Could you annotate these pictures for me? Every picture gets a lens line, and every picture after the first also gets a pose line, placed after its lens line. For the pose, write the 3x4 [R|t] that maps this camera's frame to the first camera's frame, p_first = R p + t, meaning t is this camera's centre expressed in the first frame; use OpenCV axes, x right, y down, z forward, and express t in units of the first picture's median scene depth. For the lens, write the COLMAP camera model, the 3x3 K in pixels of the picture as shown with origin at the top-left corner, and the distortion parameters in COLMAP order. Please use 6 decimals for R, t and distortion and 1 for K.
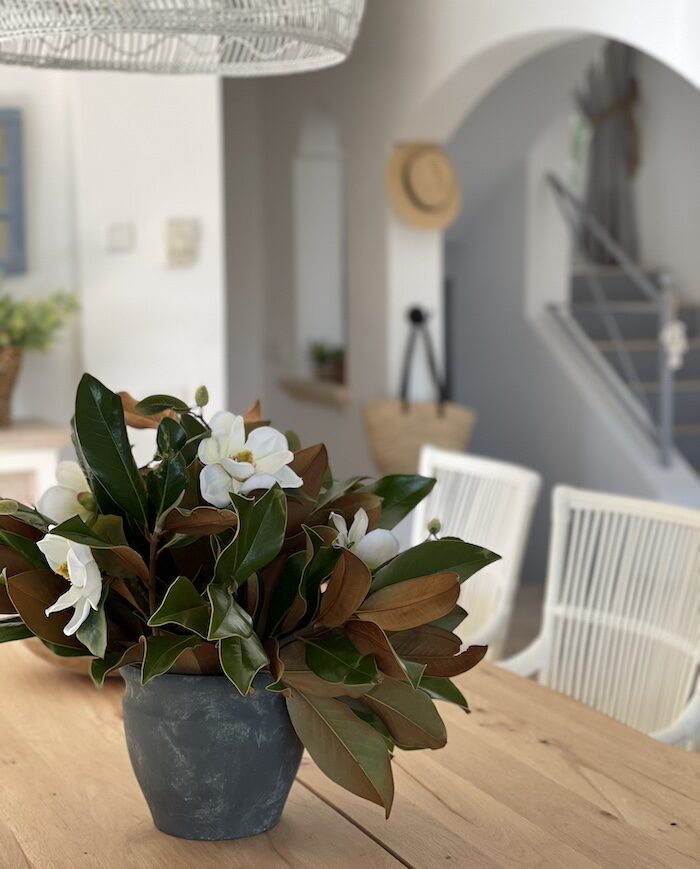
lens RADIAL K [[1837.0, 0, 350.3], [0, 1837.0, 434.9], [0, 0, 1]] dist [0.180670, 0.000000]
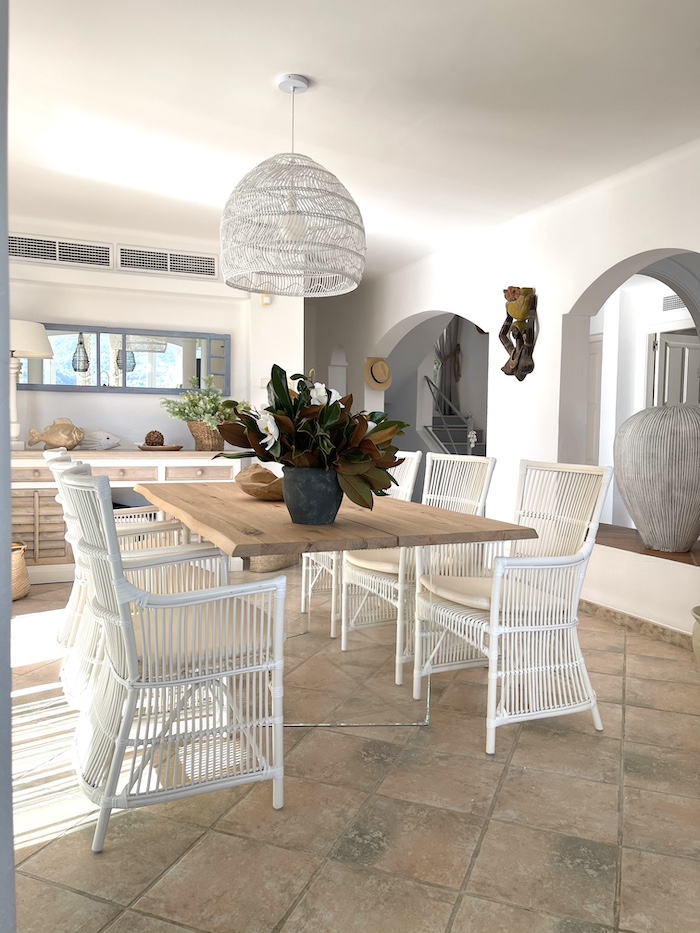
lens RADIAL K [[715.9, 0, 350.7], [0, 715.9, 464.1], [0, 0, 1]] dist [0.002700, -0.000128]
pose [[0.999825, 0.017985, 0.005191, -0.010236], [-0.017856, 0.999556, -0.023855, 0.076176], [-0.005618, 0.023759, 0.999702, -0.083694]]
